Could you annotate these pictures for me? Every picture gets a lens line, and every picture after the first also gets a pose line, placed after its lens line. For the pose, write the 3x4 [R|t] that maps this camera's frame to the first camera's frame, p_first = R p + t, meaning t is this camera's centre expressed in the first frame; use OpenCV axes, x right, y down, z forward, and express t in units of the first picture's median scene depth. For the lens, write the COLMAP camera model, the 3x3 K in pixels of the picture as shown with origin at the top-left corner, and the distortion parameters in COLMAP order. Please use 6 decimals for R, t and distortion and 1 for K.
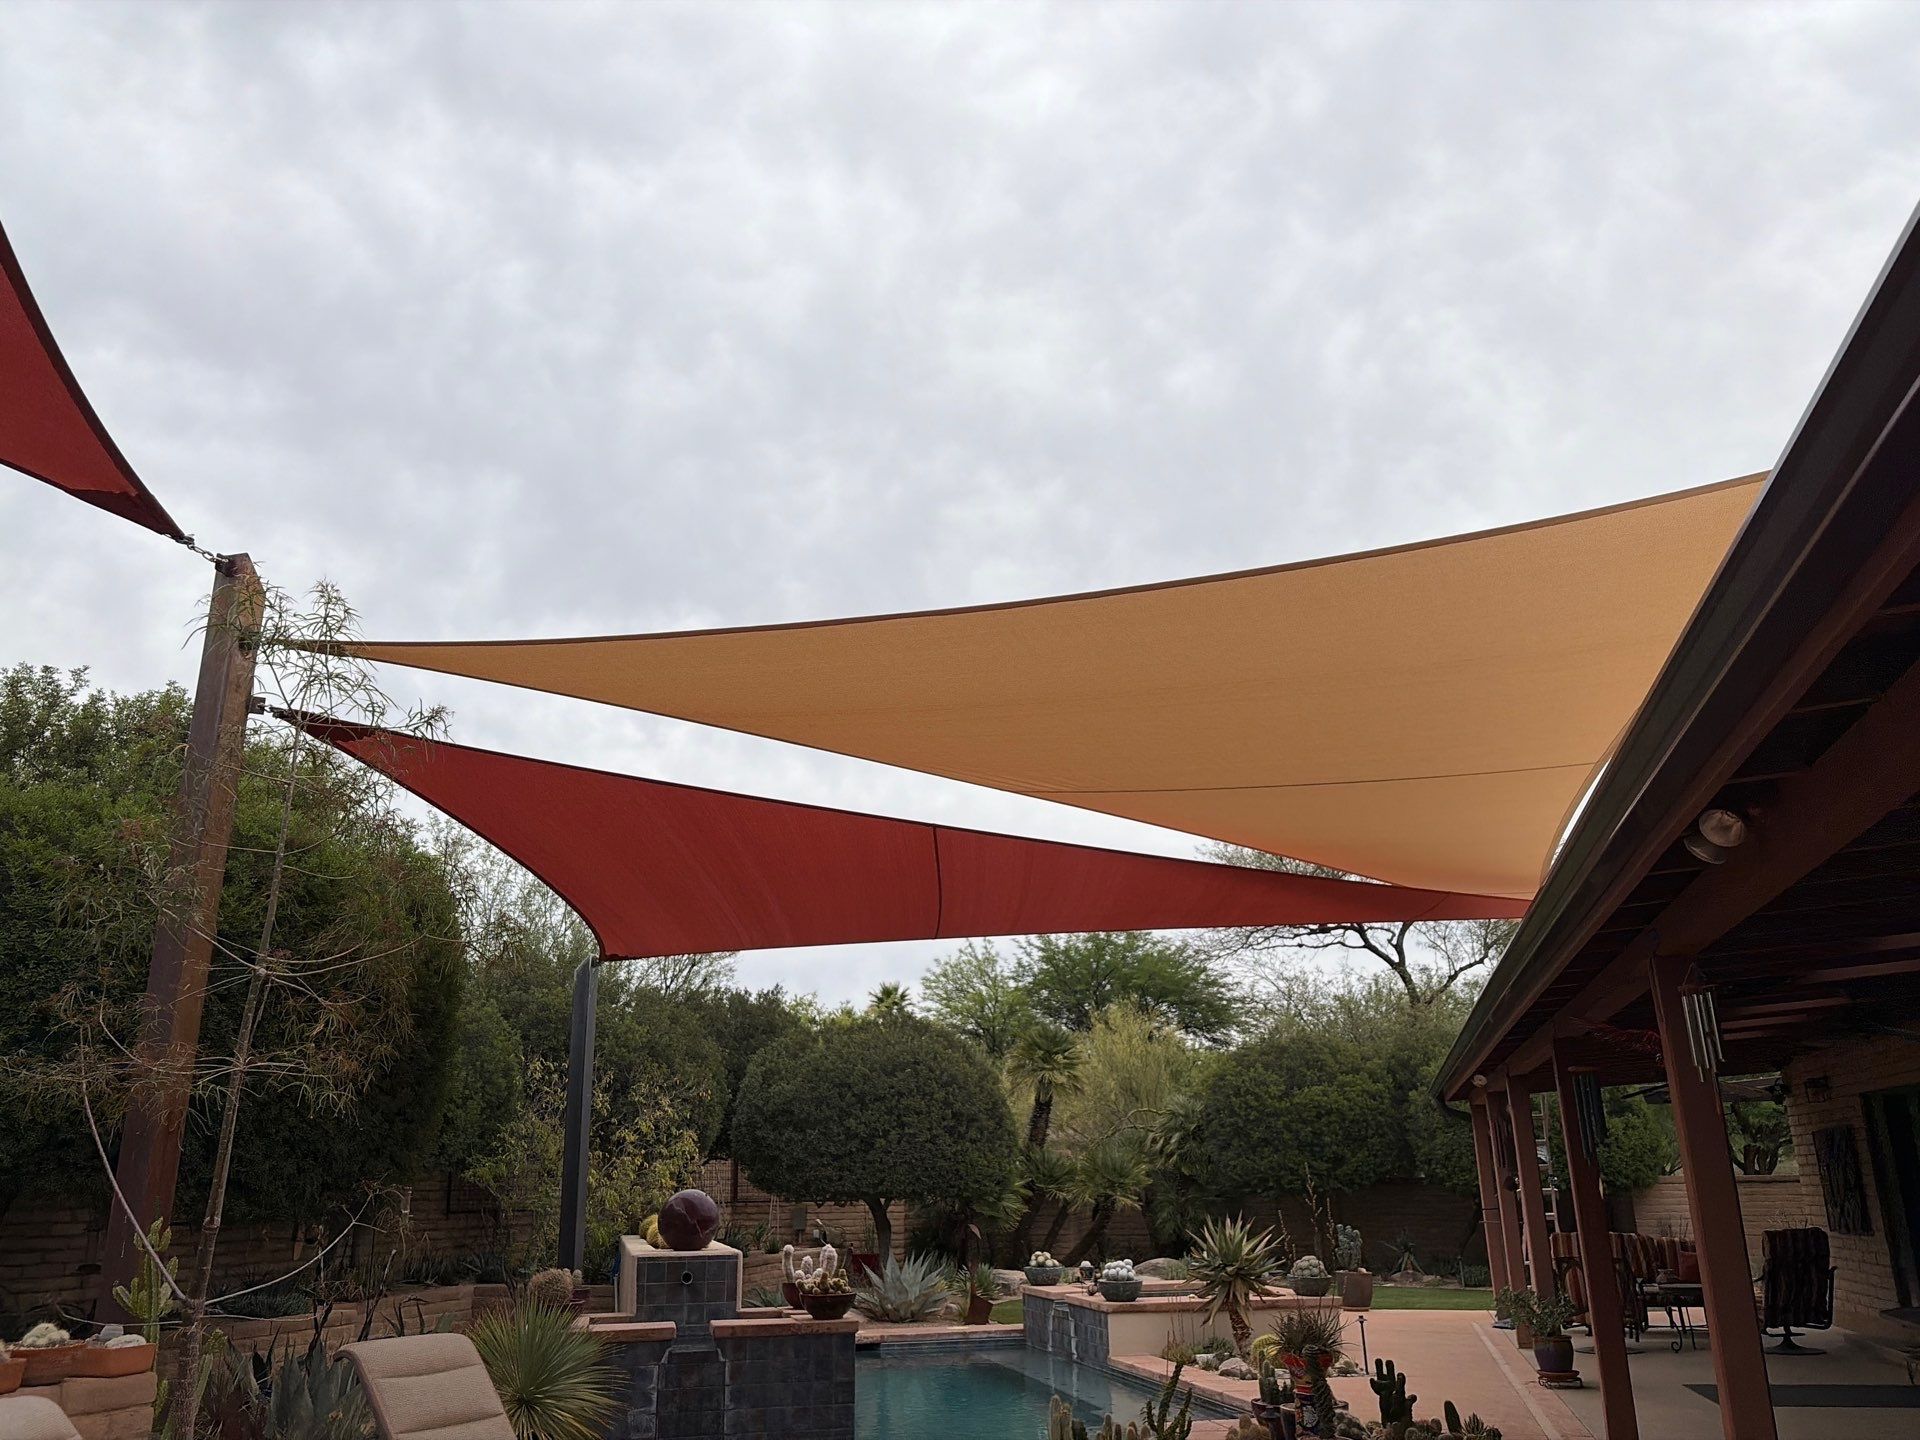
lens RADIAL K [[1445.4, 0, 960.0], [0, 1445.4, 720.0], [0, 0, 1]] dist [0.093274, -0.115148]
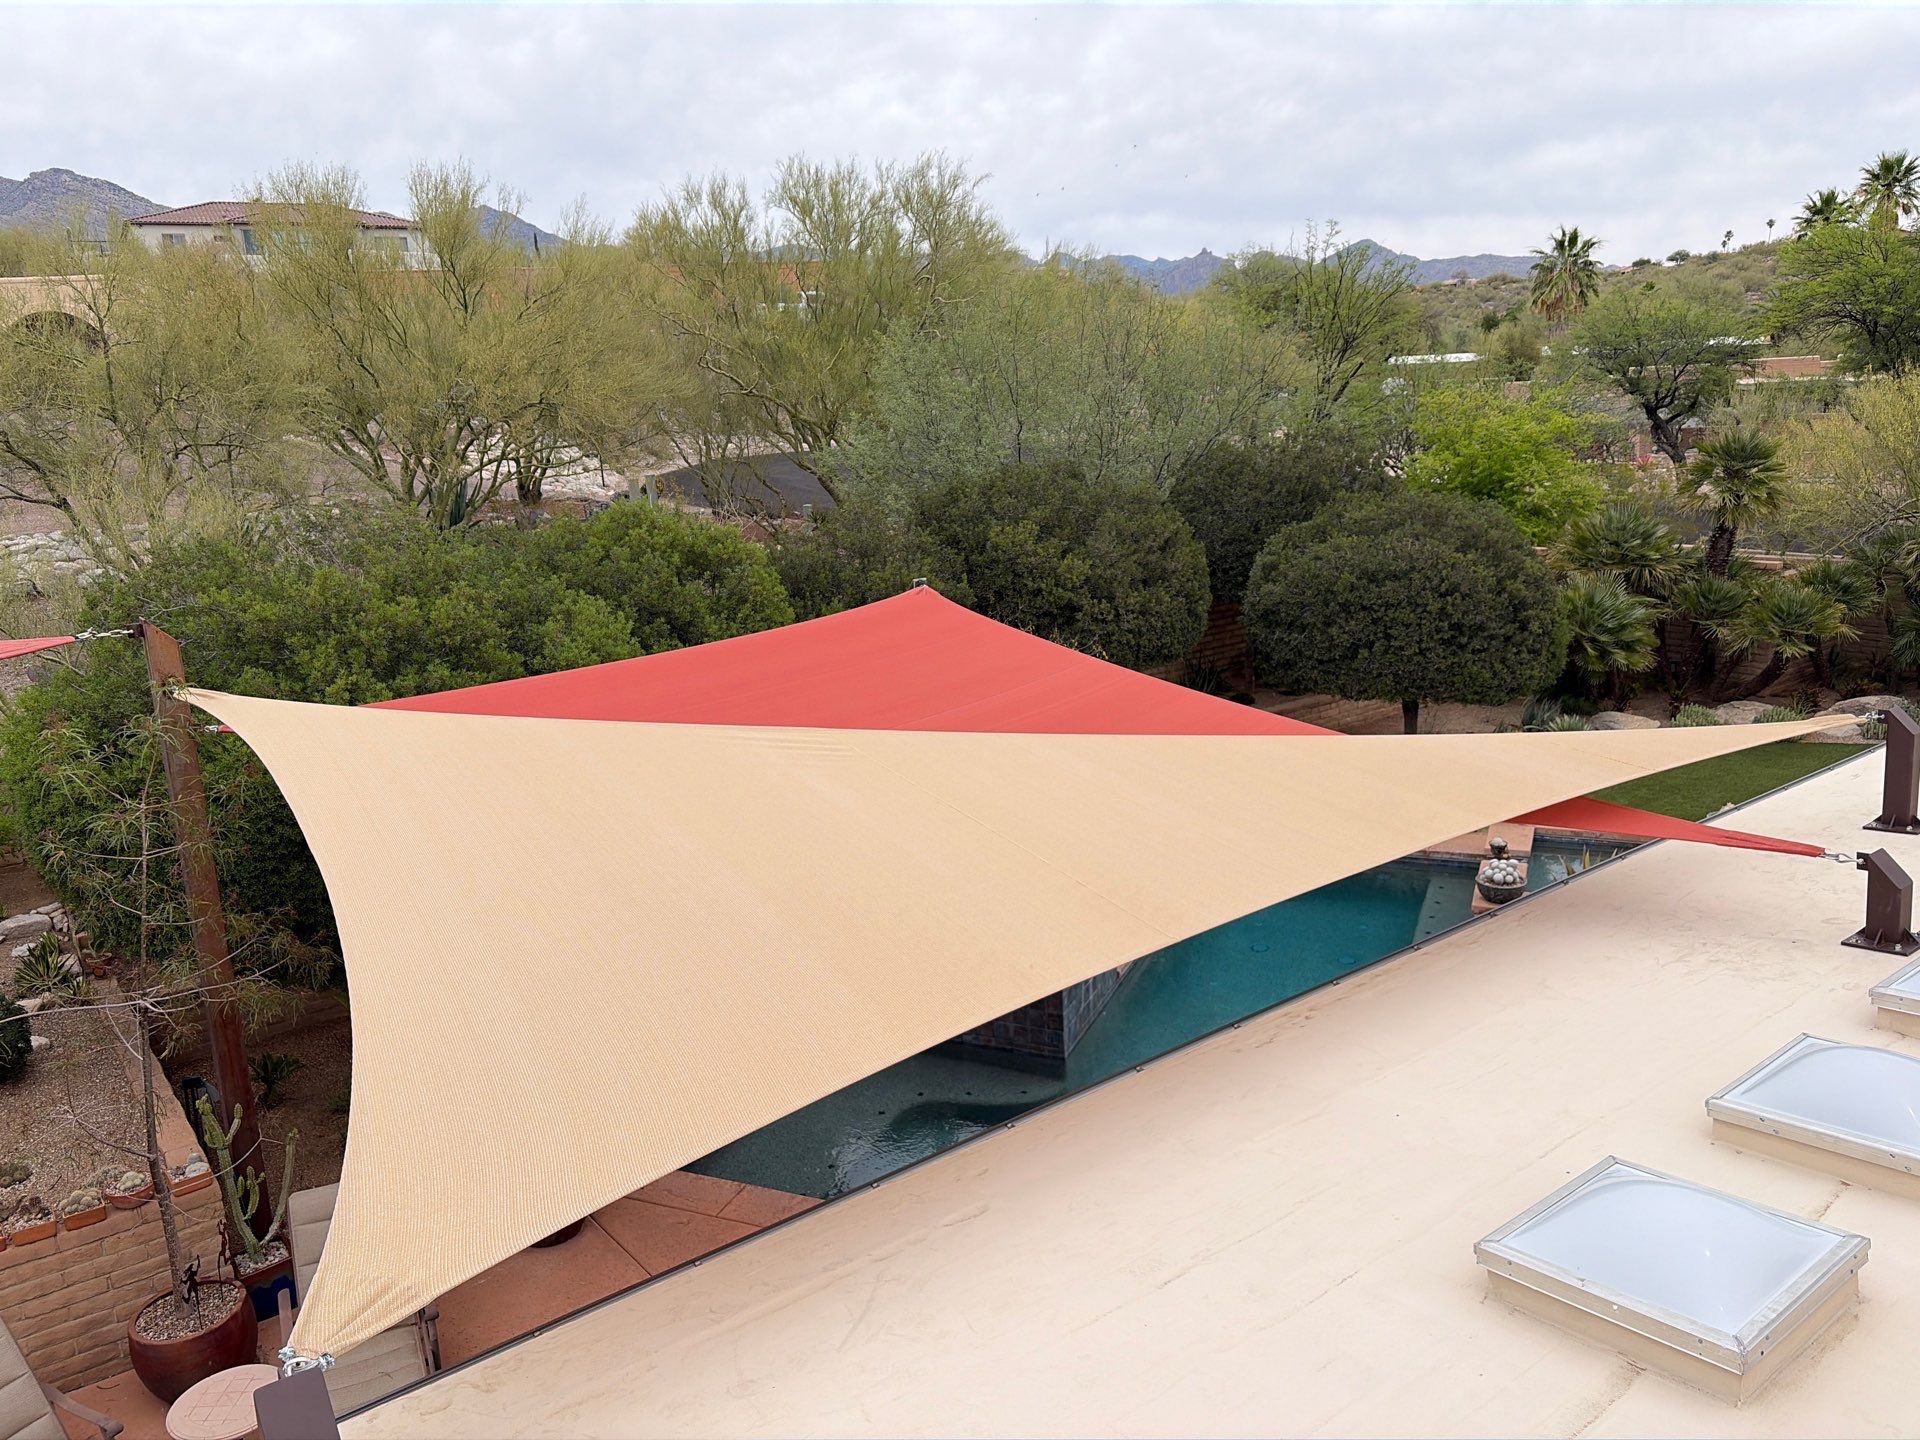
lens RADIAL K [[1445.4, 0, 960.0], [0, 1445.4, 720.0], [0, 0, 1]] dist [0.093274, -0.115148]
pose [[0.805497, 0.114624, -0.581408, 0.282663], [0.207960, 0.864043, 0.458457, -0.160392], [0.554911, -0.490196, 0.672147, 0.179423]]
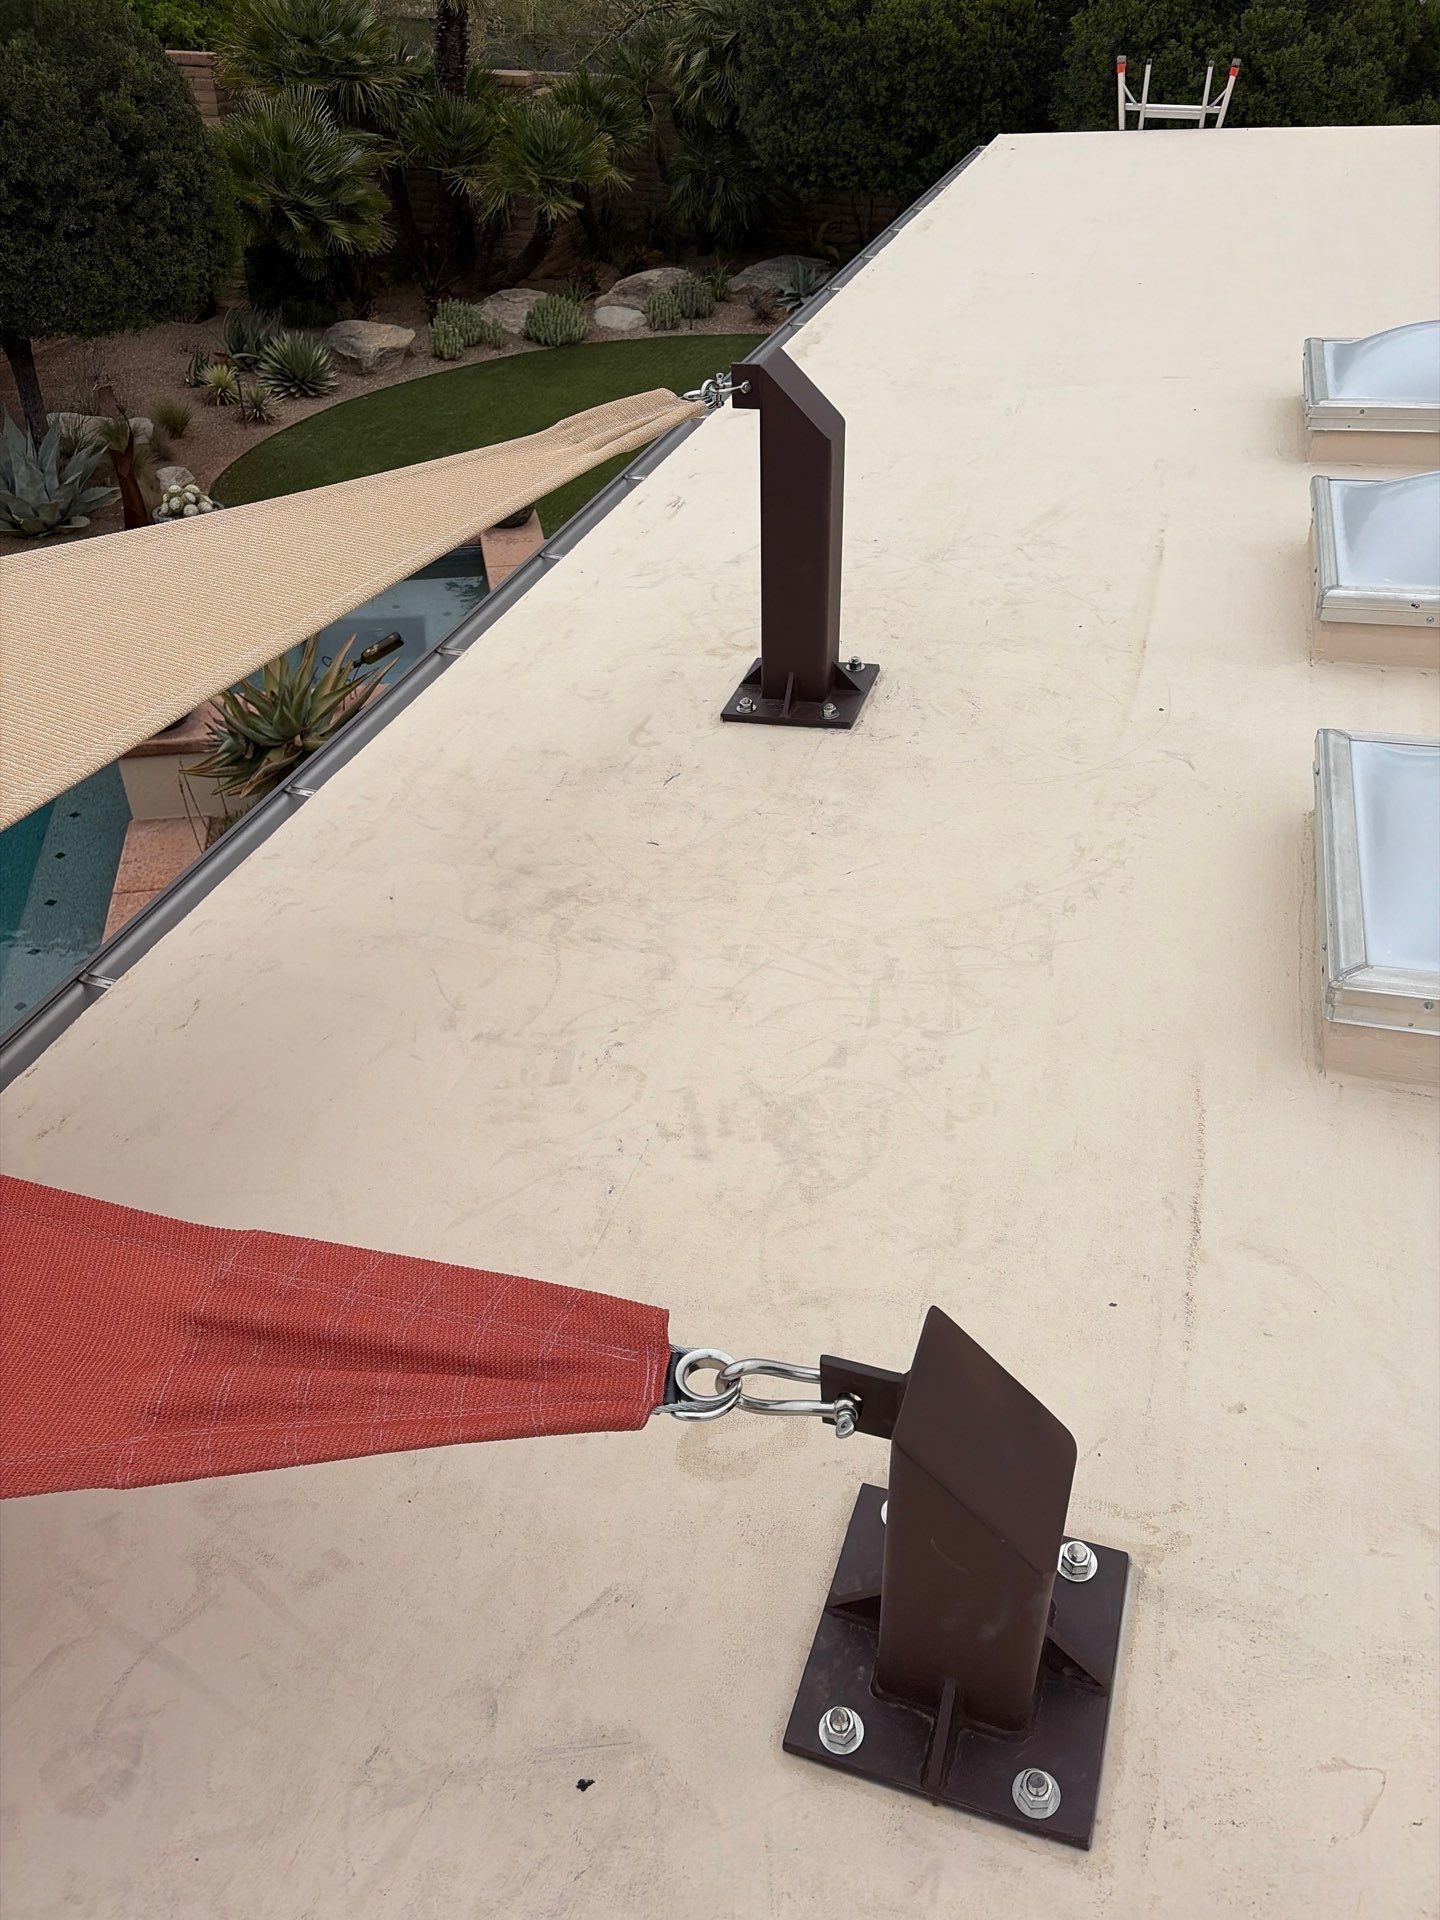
lens RADIAL K [[1445.4, 0, 723.2], [0, 1445.4, 998.5], [0, 0, 1]] dist [0.093274, -0.115148]
pose [[0.999212, 0.039035, -0.007203, 0.251951], [-0.015973, 0.561537, 0.827297, 0.003368], [0.036338, -0.826530, 0.561718, 0.482831]]
